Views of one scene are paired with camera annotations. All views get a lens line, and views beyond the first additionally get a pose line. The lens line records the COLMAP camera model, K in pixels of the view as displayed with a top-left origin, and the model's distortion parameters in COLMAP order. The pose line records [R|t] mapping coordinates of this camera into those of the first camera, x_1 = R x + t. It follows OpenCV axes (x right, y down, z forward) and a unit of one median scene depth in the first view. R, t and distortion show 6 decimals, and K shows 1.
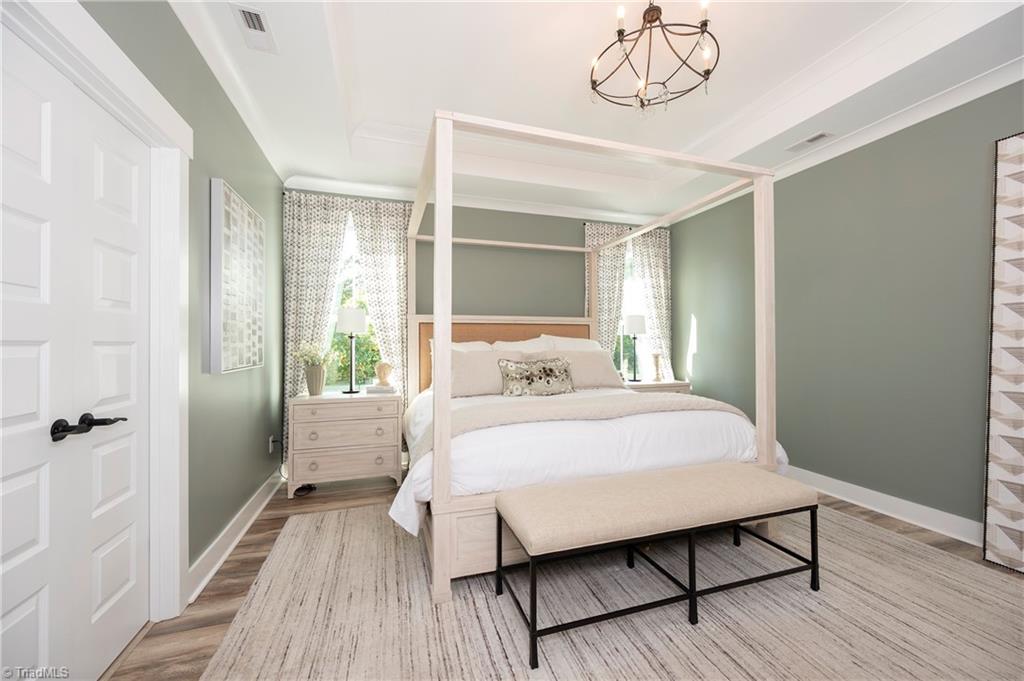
lens RADIAL K [[405.0, 0, 514.1], [0, 405.0, 344.2], [0, 0, 1]] dist [-0.000698, -0.000548]
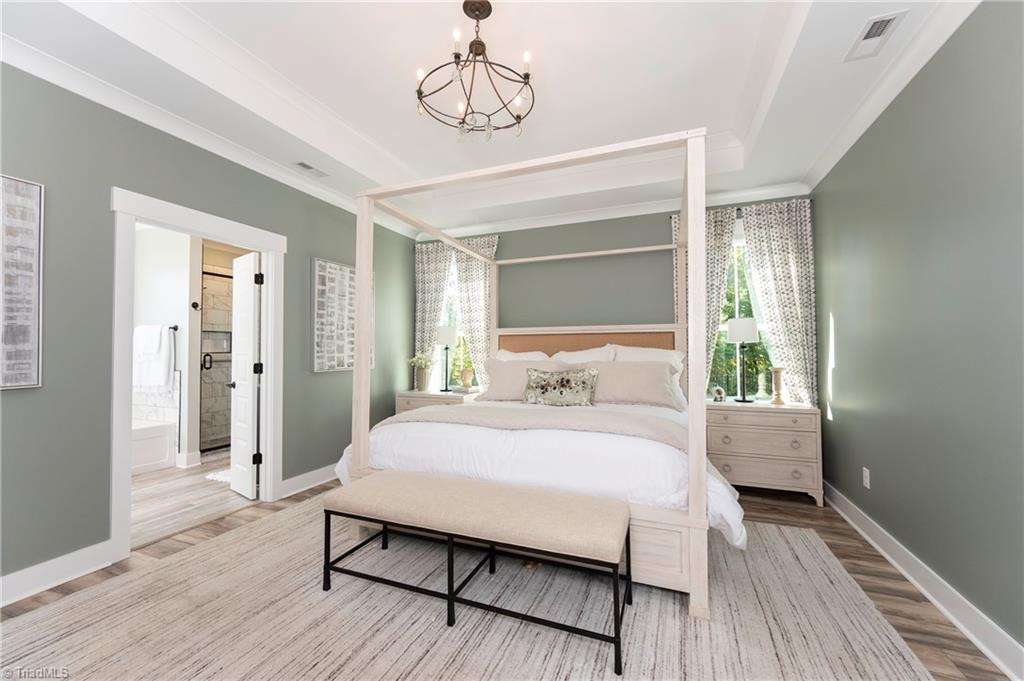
lens RADIAL K [[405.0, 0, 509.0], [0, 405.0, 344.0], [0, 0, 1]] dist [-0.000698, -0.000548]
pose [[0.763961, -0.009184, -0.645197, 0.630559], [-0.000361, 0.999892, -0.014661, -0.012517], [0.645262, 0.011433, 0.763876, 0.145376]]
